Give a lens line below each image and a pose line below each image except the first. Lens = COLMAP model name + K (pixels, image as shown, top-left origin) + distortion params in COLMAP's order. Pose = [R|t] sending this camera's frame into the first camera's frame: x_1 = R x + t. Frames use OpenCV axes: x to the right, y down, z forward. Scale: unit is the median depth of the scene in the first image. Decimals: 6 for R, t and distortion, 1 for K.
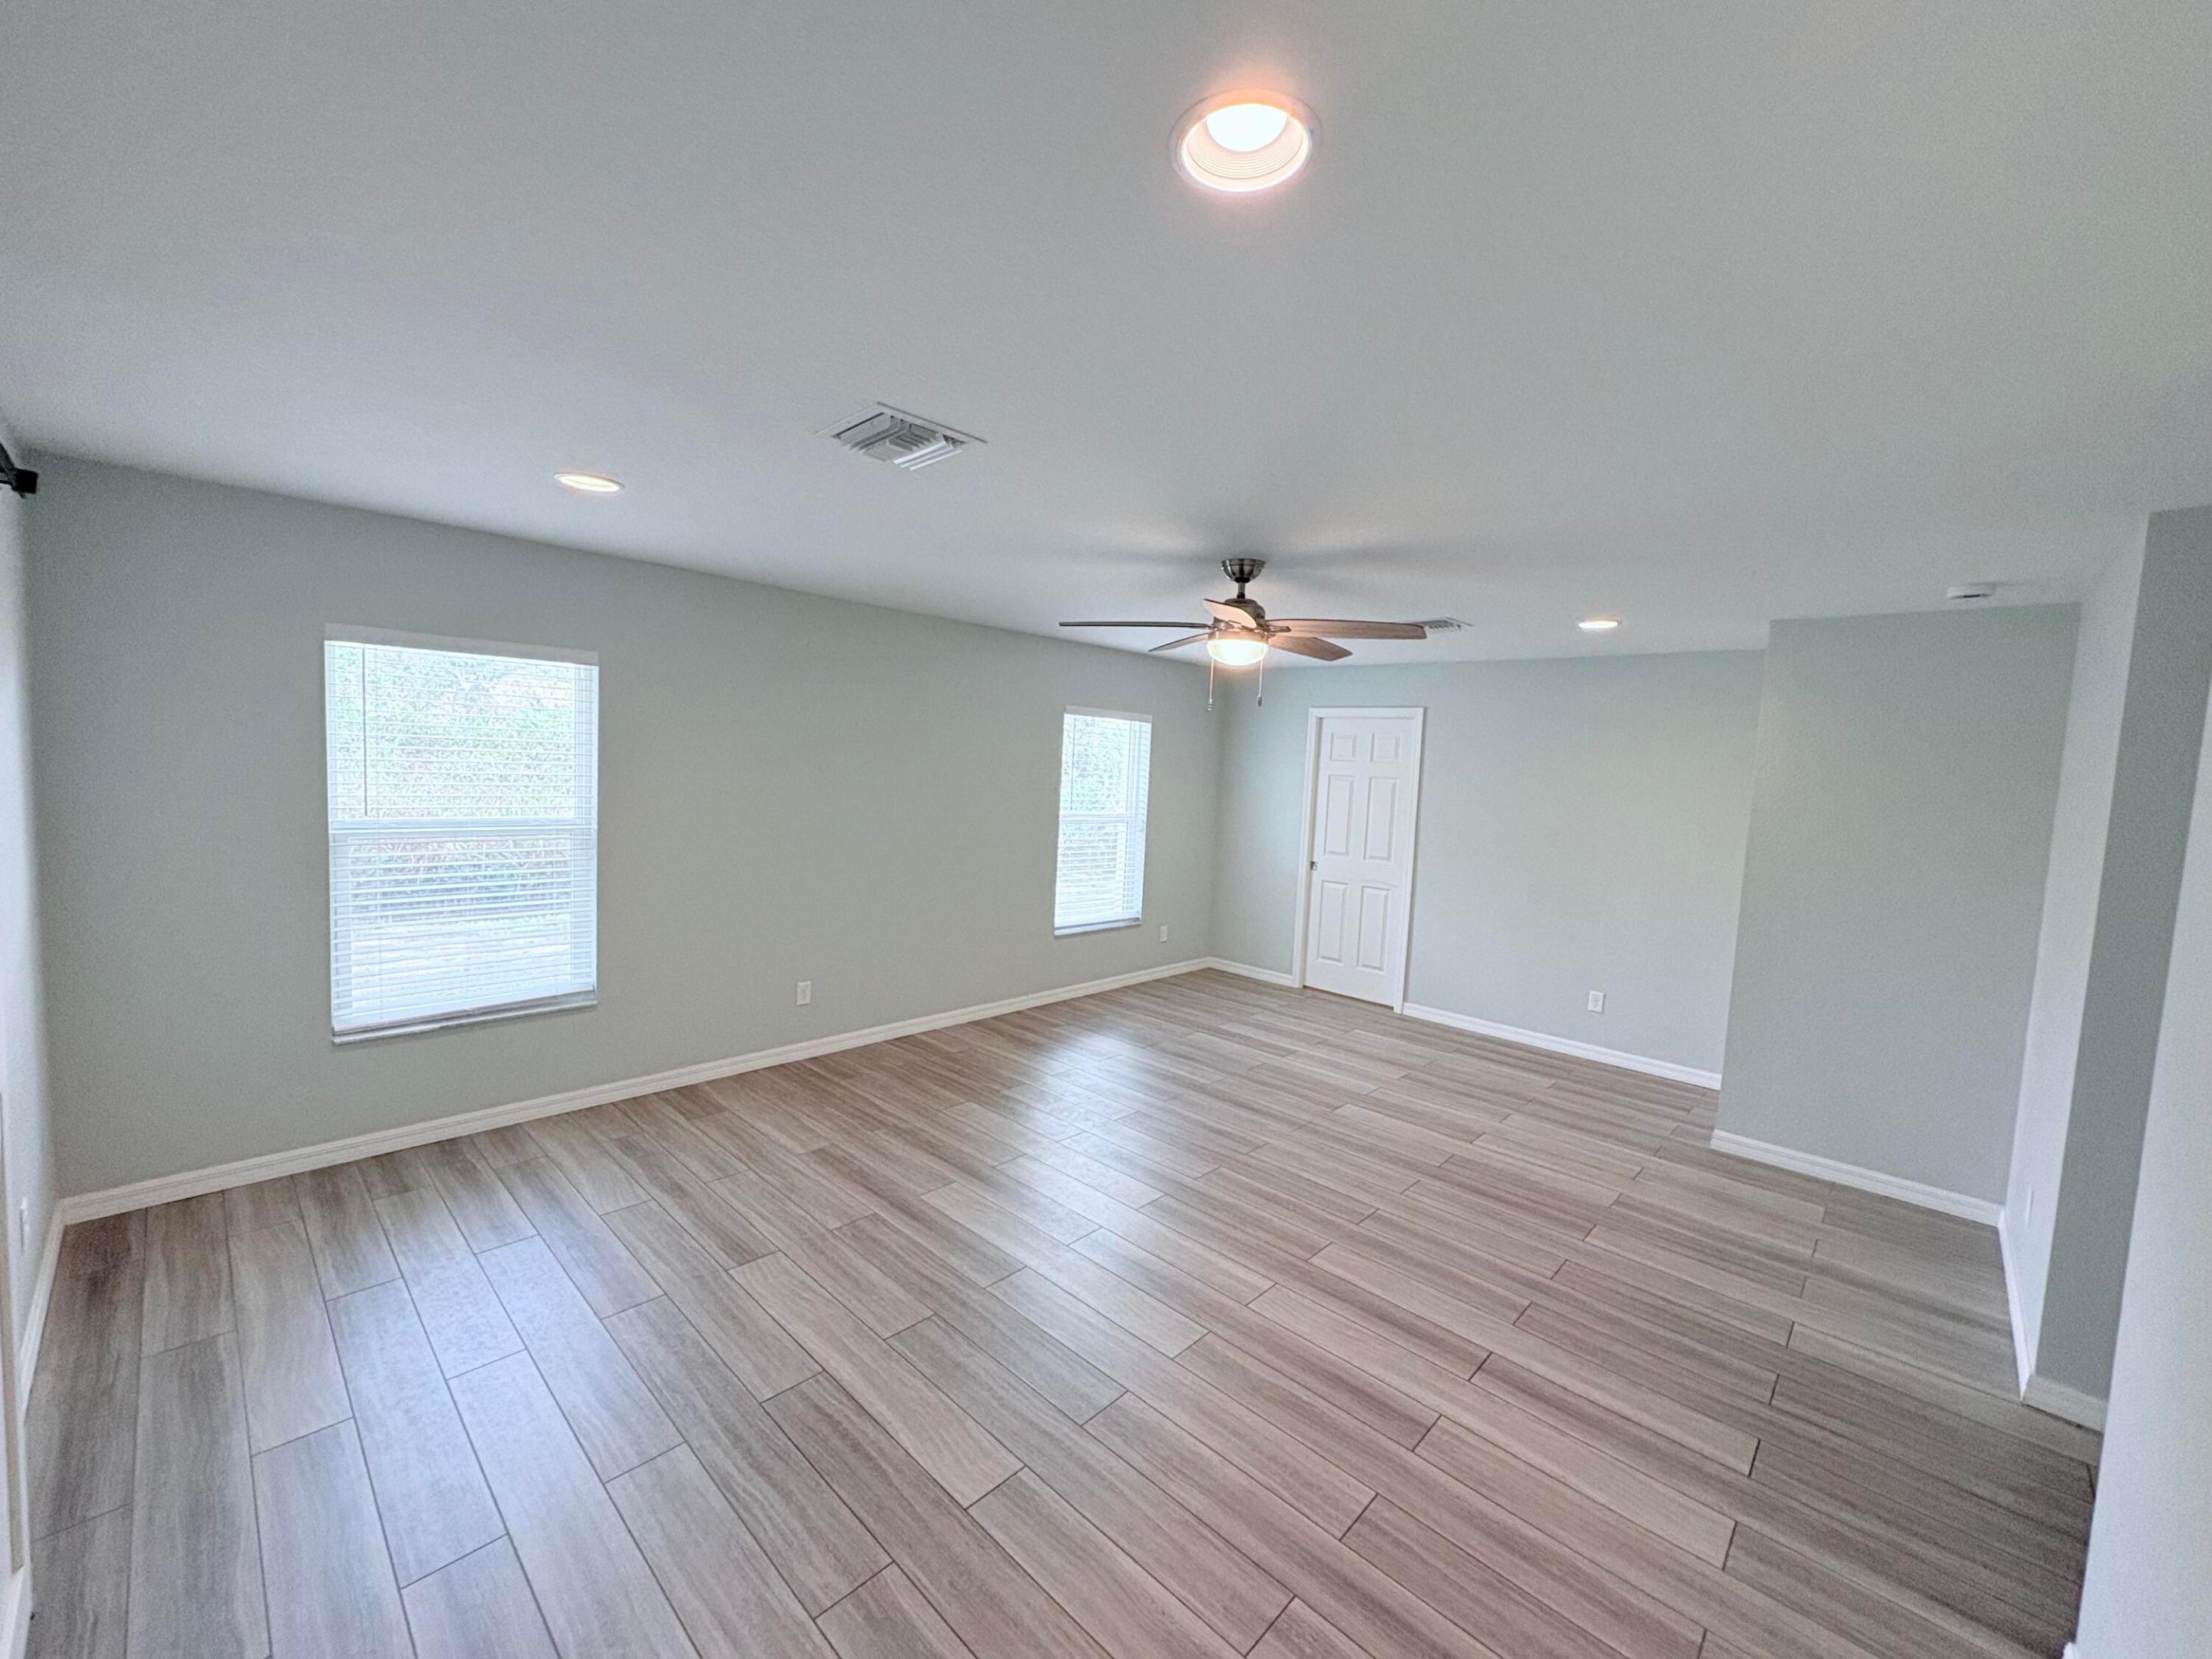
lens RADIAL K [[880.9, 0, 1106.0], [0, 880.9, 829.5], [0, 0, 1]] dist [-0.000540, 0.000555]
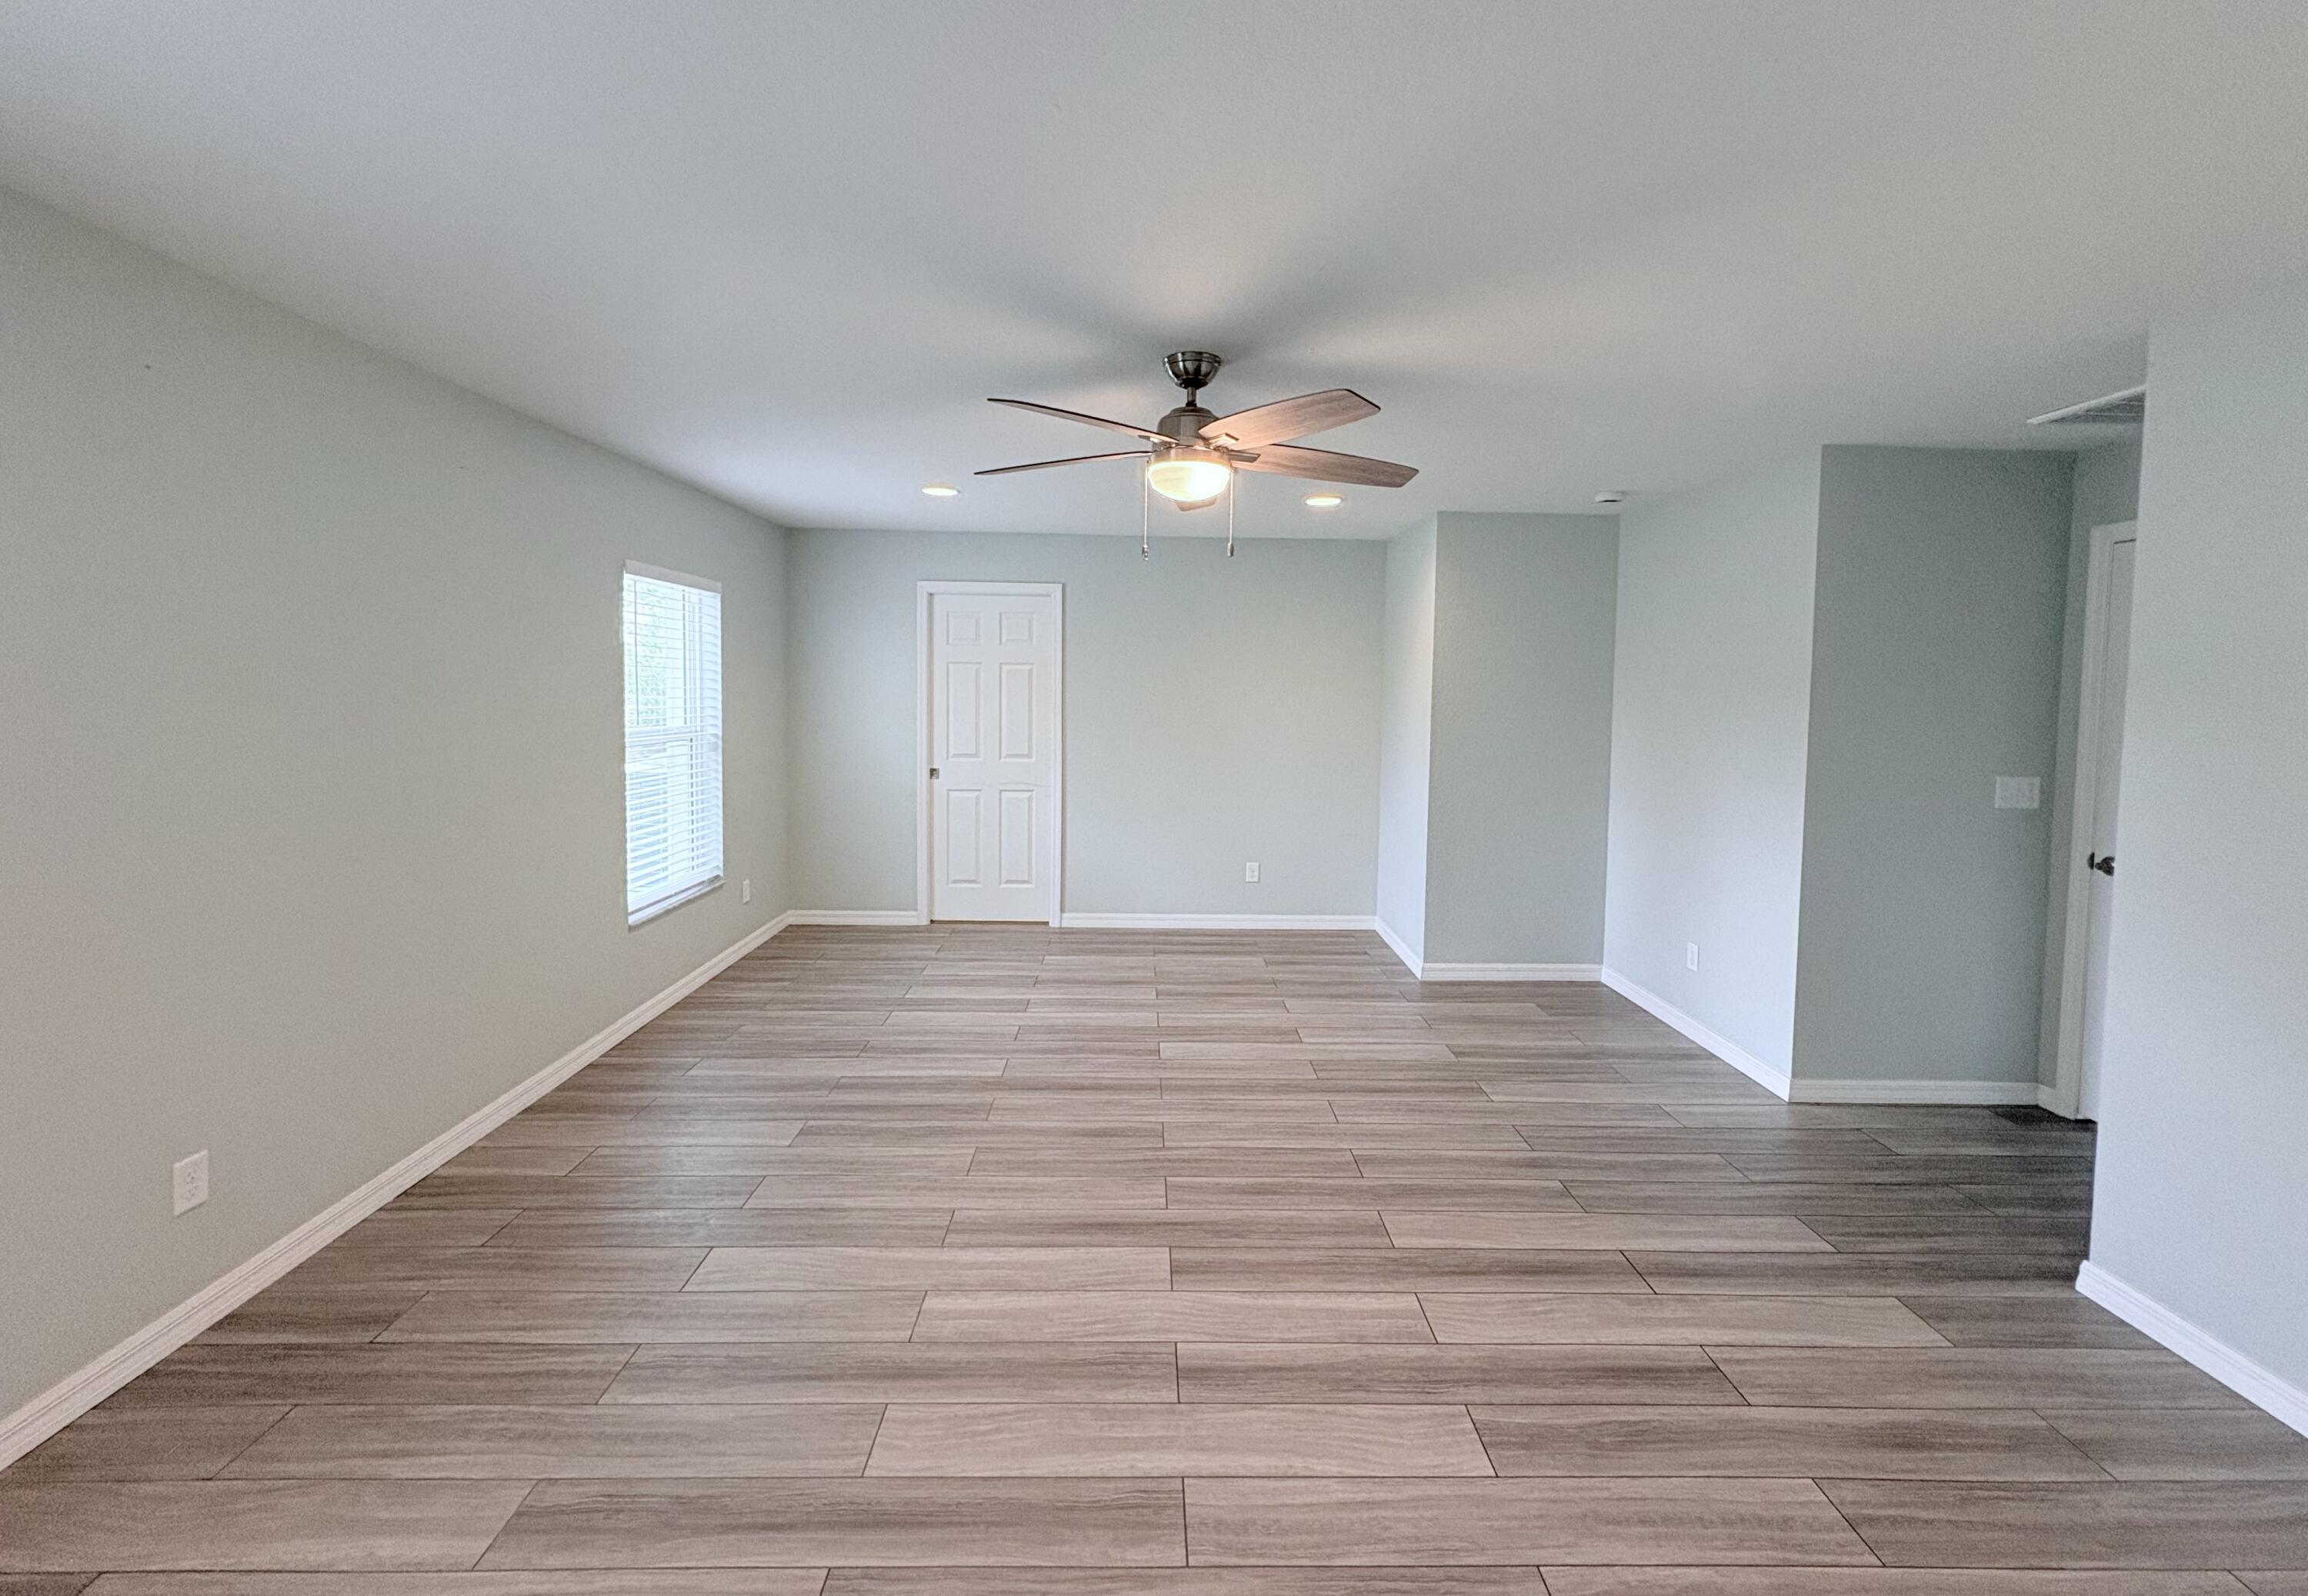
lens RADIAL K [[917.9, 0, 1154.9], [0, 917.9, 732.5], [0, 0, 1]] dist [-0.000584, 0.000218]
pose [[0.713831, -0.075440, 0.696242, -0.321844], [0.073850, 0.996747, 0.032285, -0.014740], [-0.696413, 0.028372, 0.717080, 0.363946]]
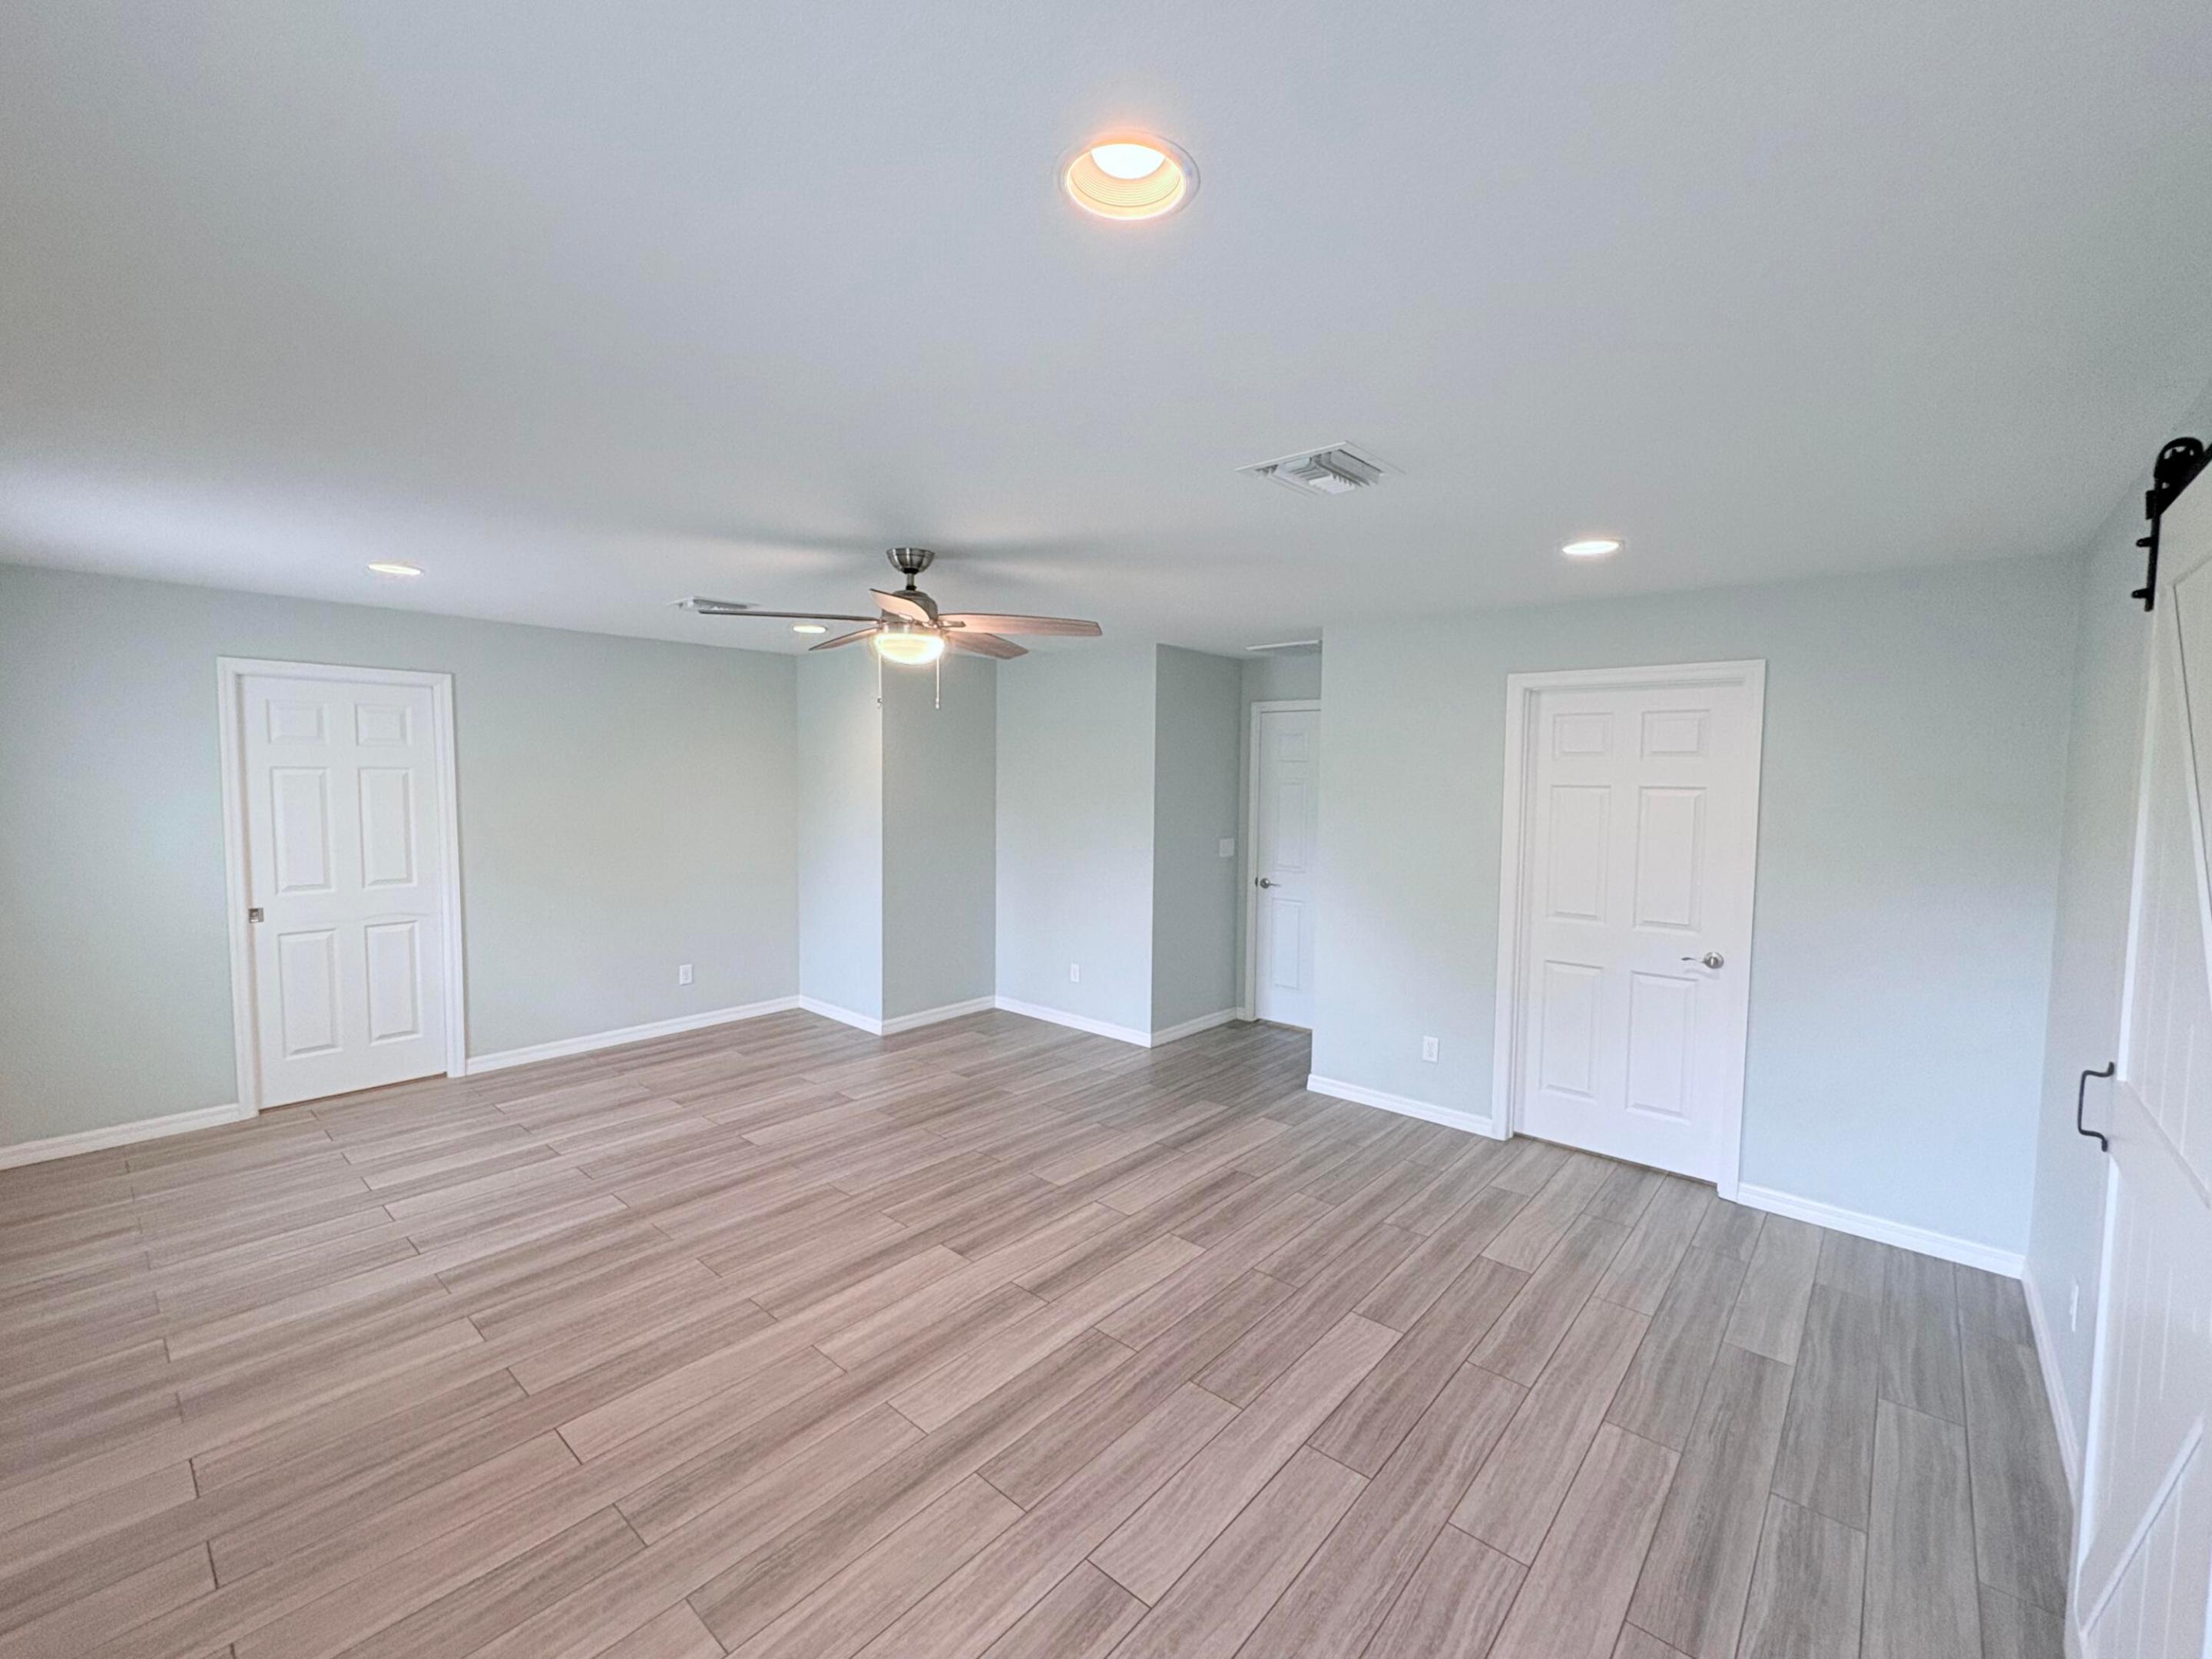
lens RADIAL K [[929.4, 0, 1106.0], [0, 929.4, 829.5], [0, 0, 1]] dist [-0.002382, 0.000668]
pose [[-0.041267, -0.112817, 0.992758, -0.650682], [0.061851, 0.991411, 0.115234, -0.085795], [-0.997232, 0.066158, -0.033935, 0.642103]]
